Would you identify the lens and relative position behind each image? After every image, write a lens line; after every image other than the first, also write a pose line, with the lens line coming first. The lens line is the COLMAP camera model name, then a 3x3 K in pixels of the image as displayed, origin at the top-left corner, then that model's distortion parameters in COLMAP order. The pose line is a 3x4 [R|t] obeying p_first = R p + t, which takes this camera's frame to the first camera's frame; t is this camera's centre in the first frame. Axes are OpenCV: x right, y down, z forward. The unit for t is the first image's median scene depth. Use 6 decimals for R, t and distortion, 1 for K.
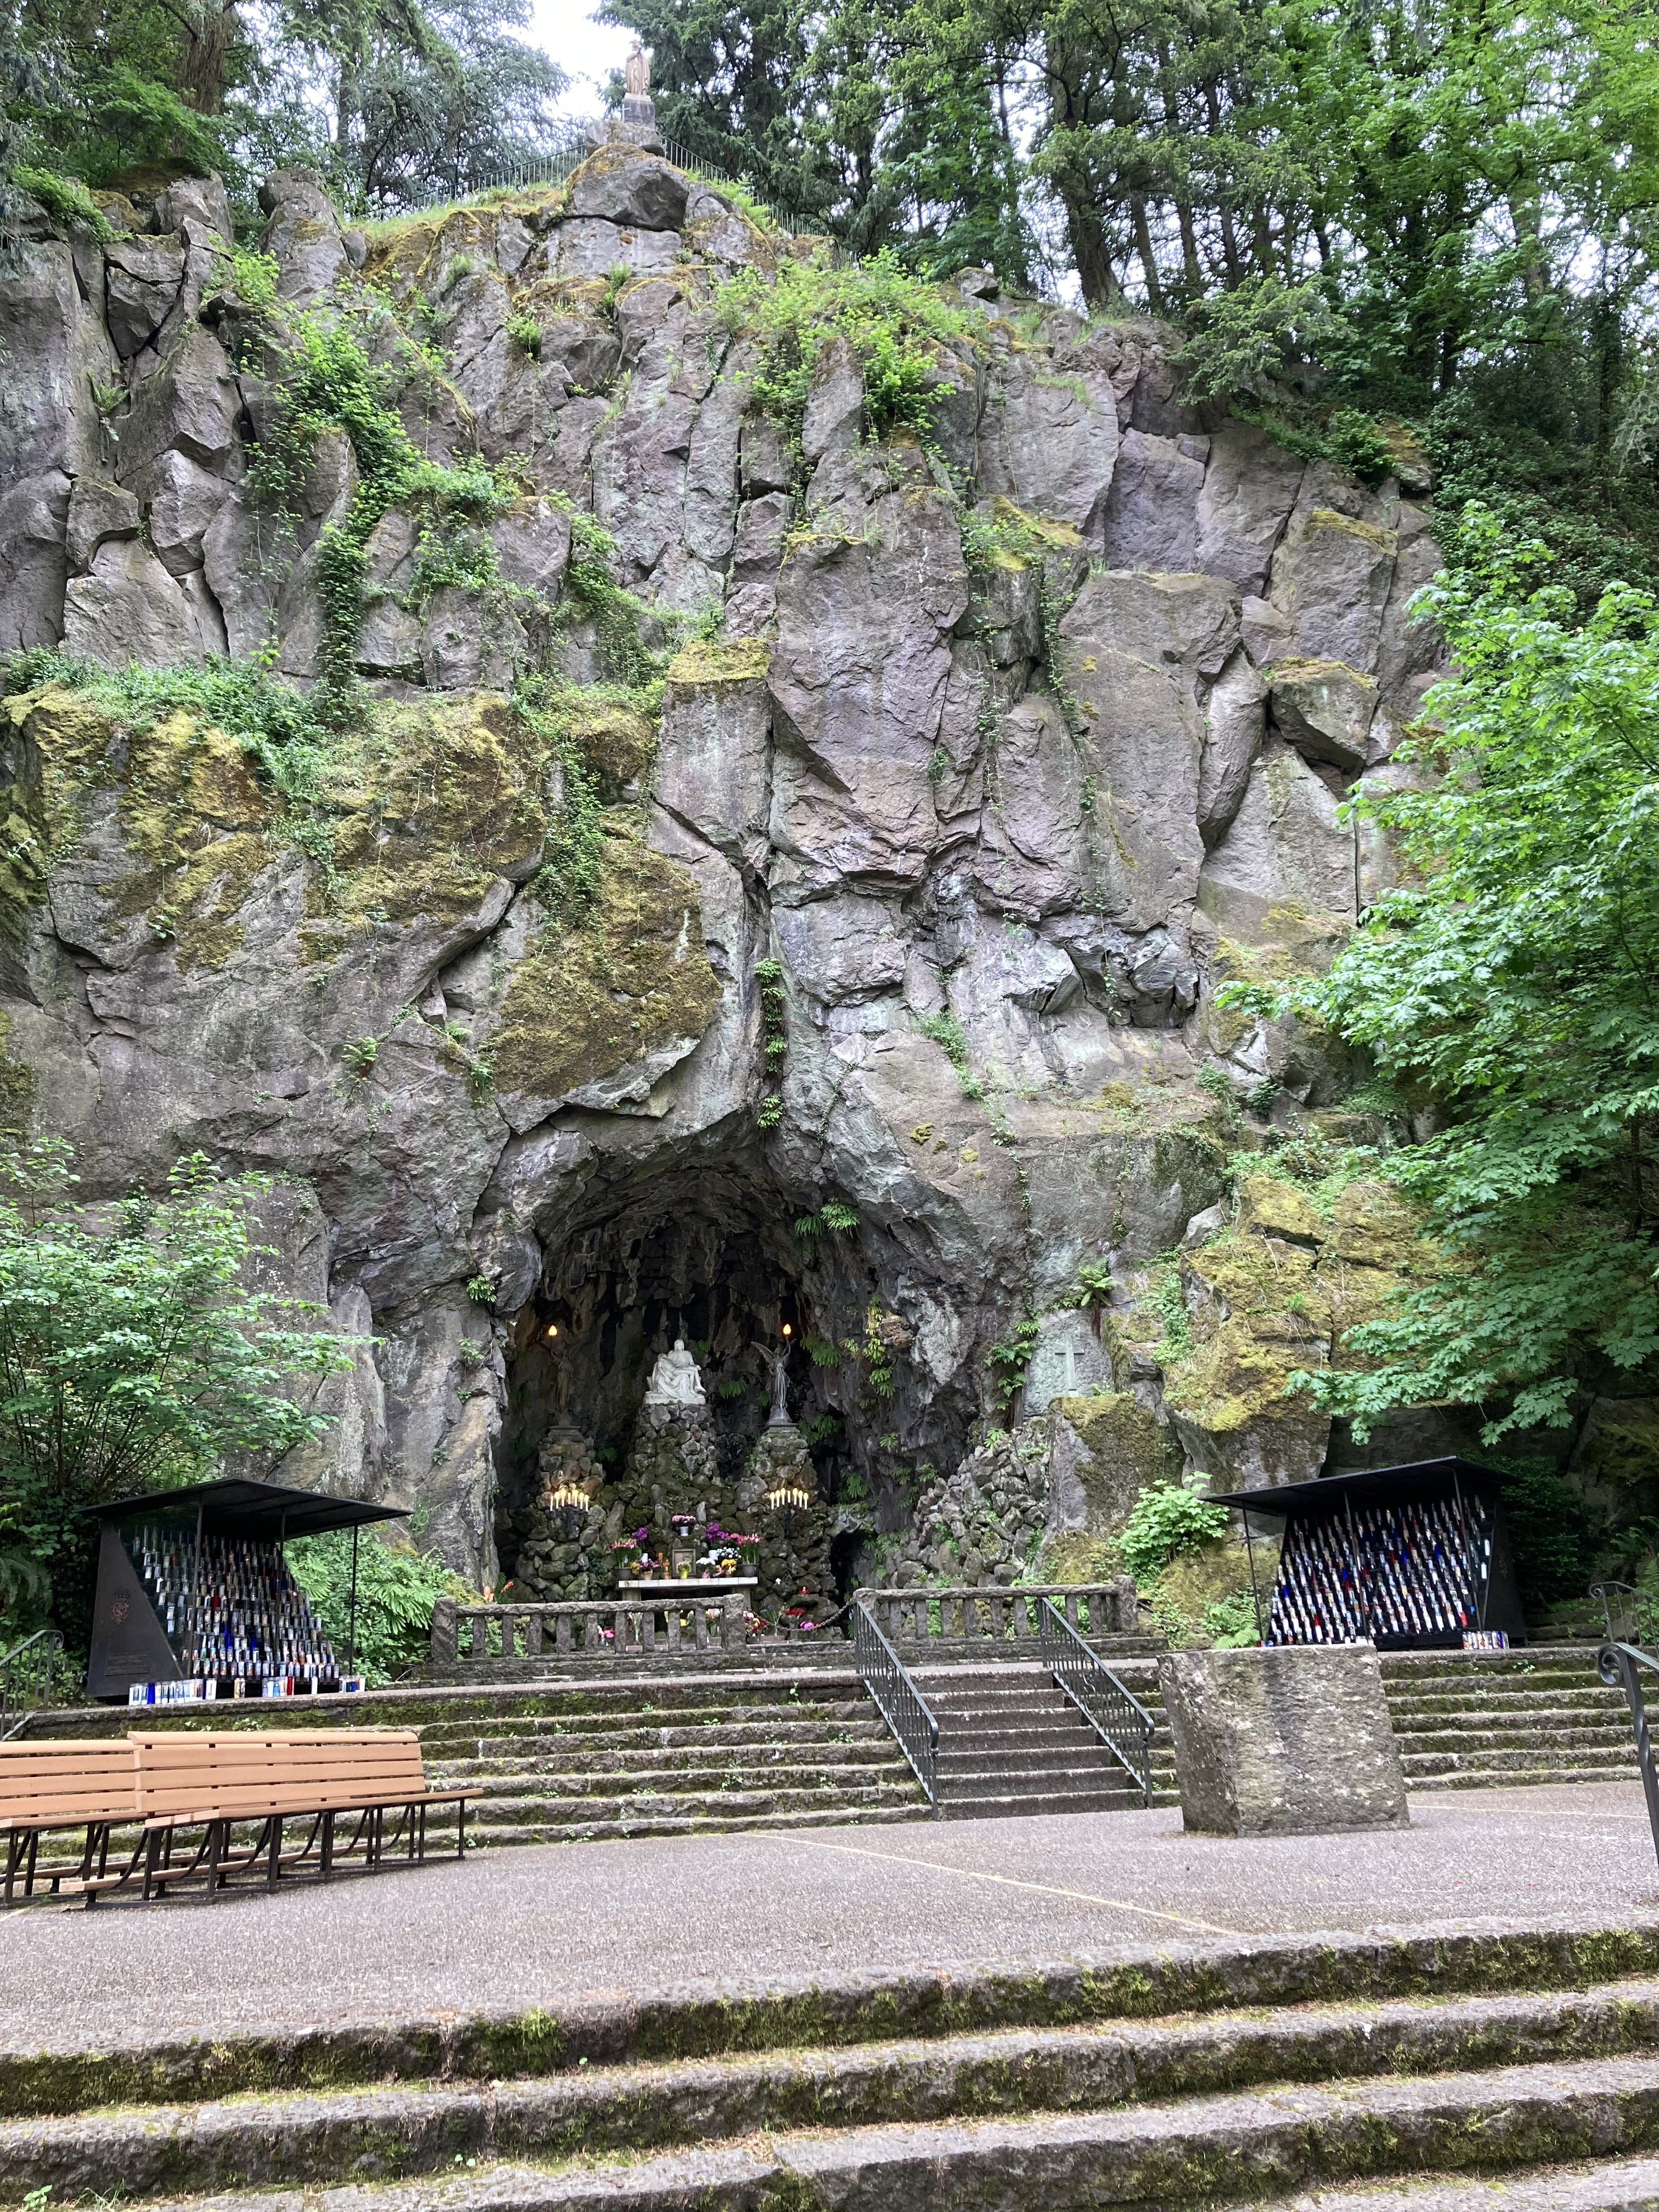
lens RADIAL K [[1806.6, 0, 841.5], [0, 1806.6, 1101.2], [0, 0, 1]] dist [0.186842, -0.476490]
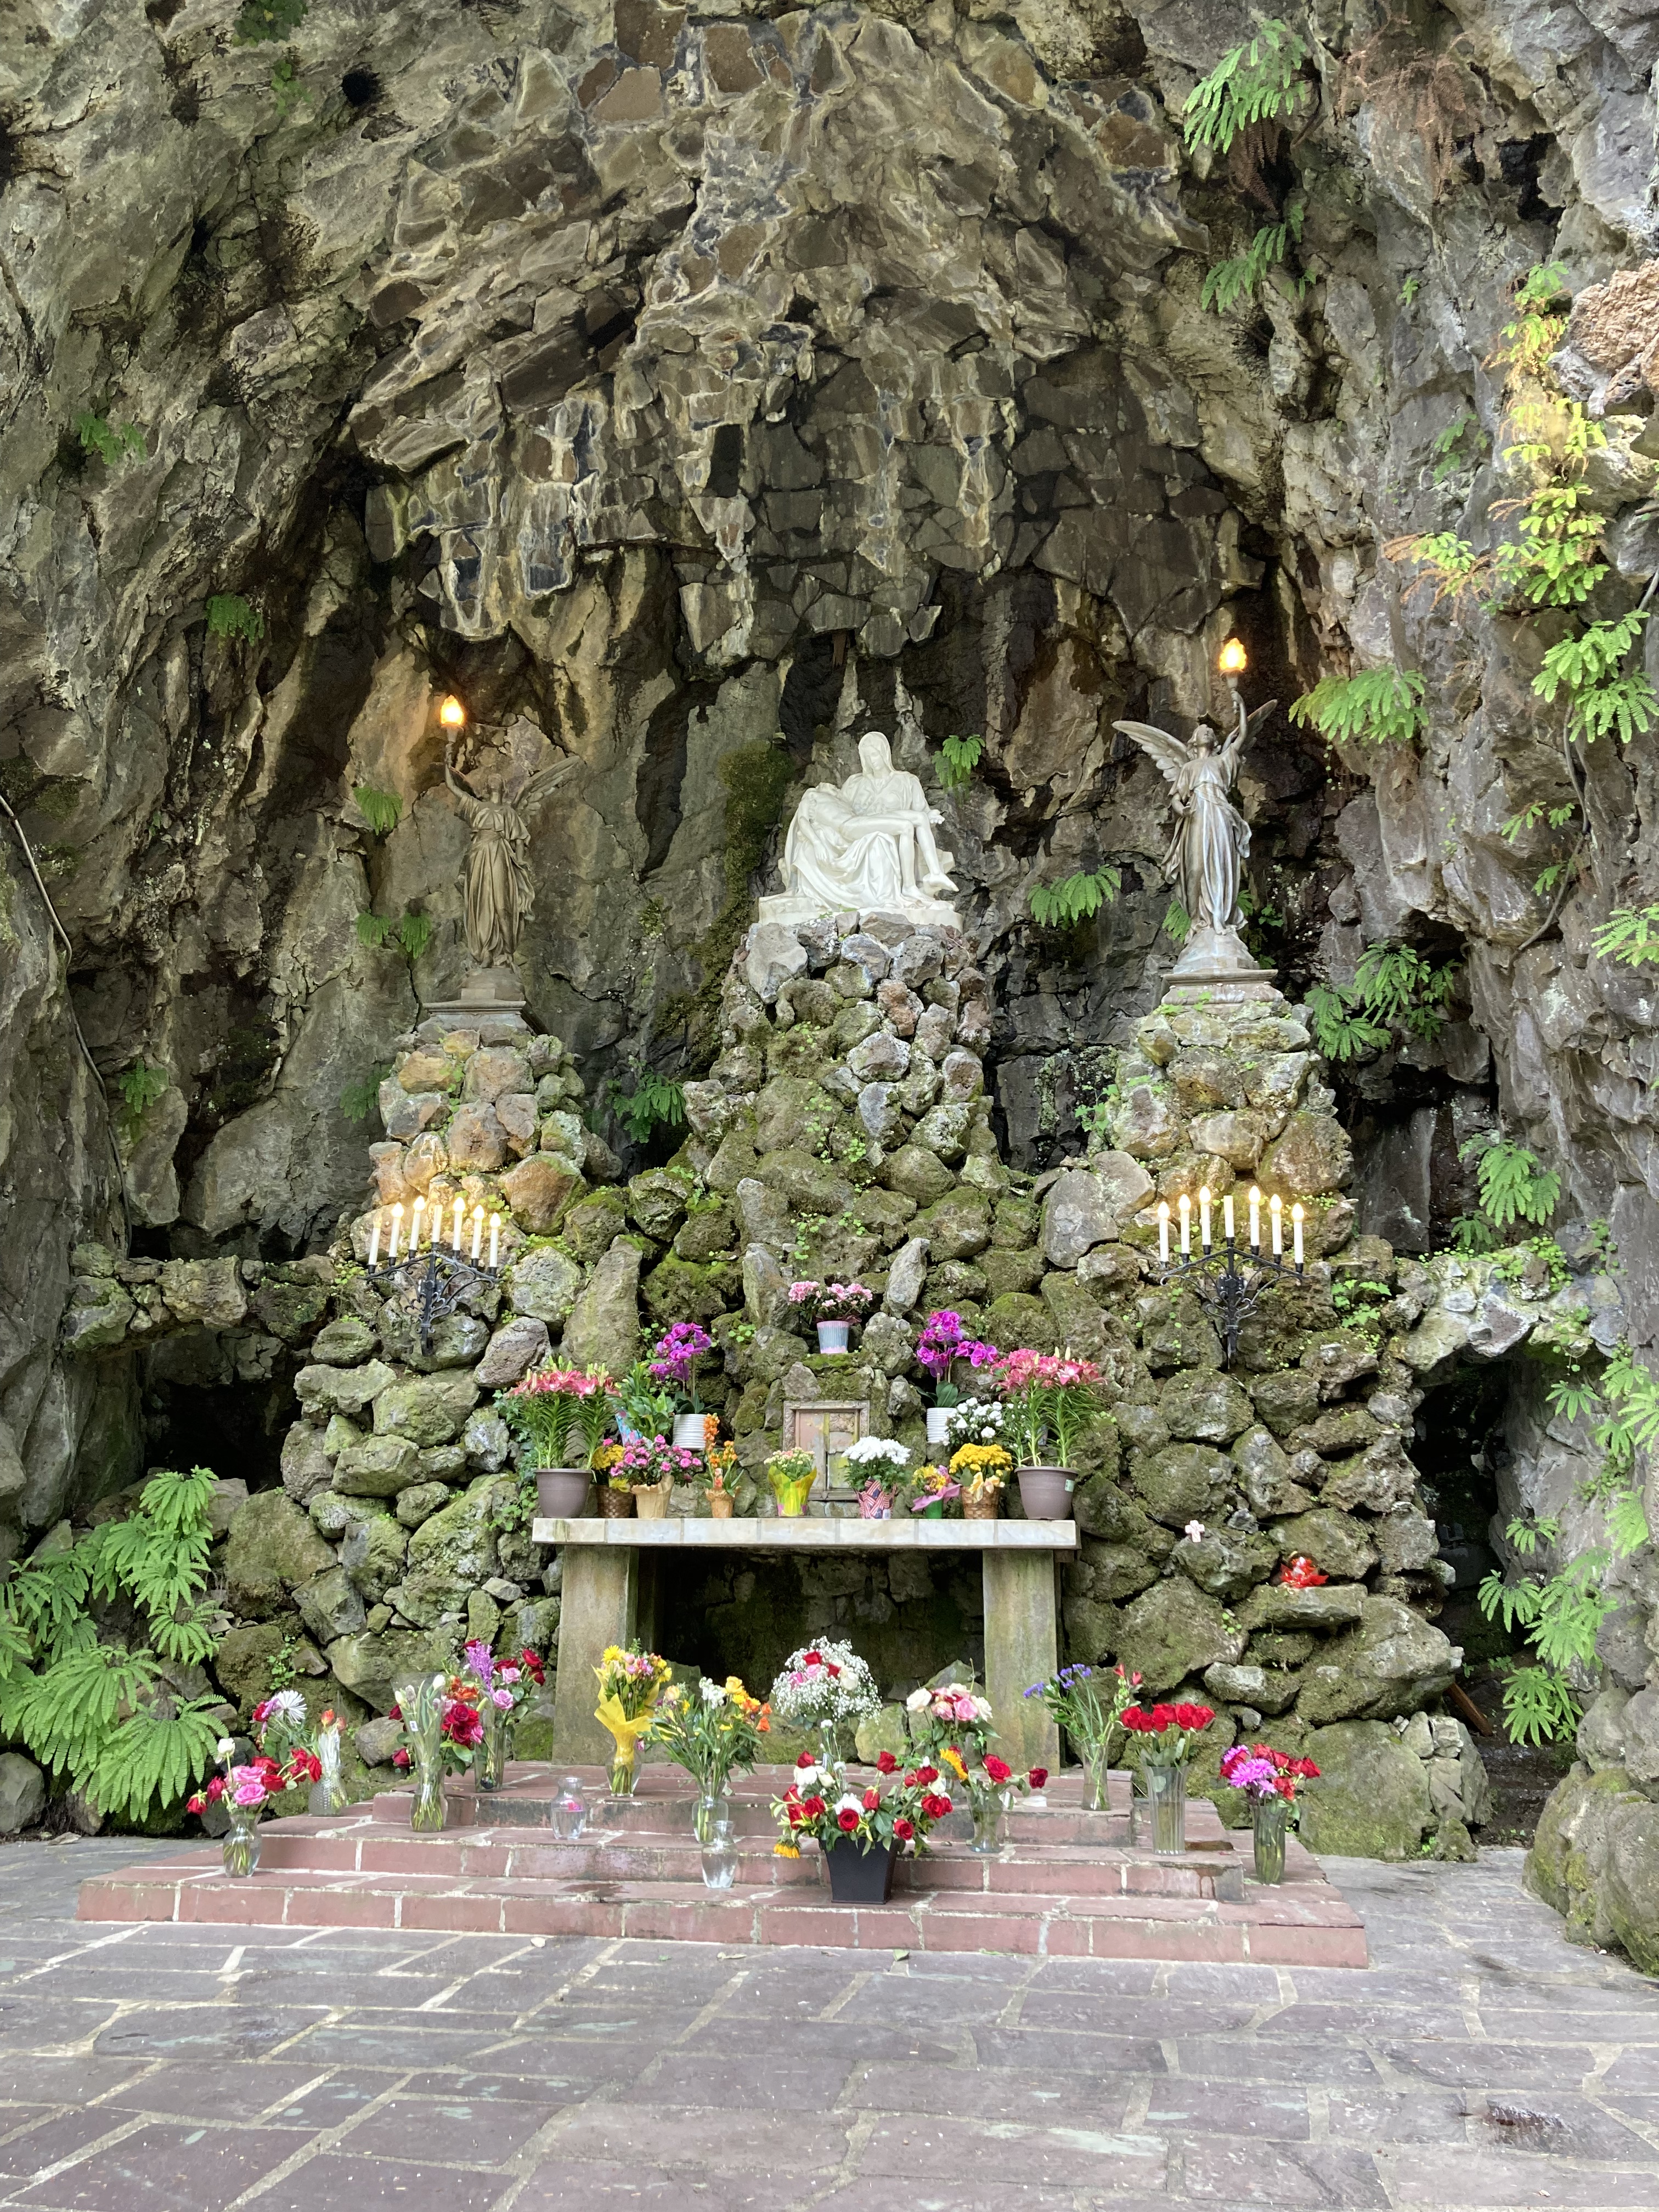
lens RADIAL K [[1806.6, 0, 841.5], [0, 1806.6, 1101.2], [0, 0, 1]] dist [0.186842, -0.476490]
pose [[0.926090, -0.045746, -0.374518, 0.018296], [0.075567, 0.994999, 0.065322, 0.180386], [0.369657, -0.088795, 0.924916, 0.742763]]
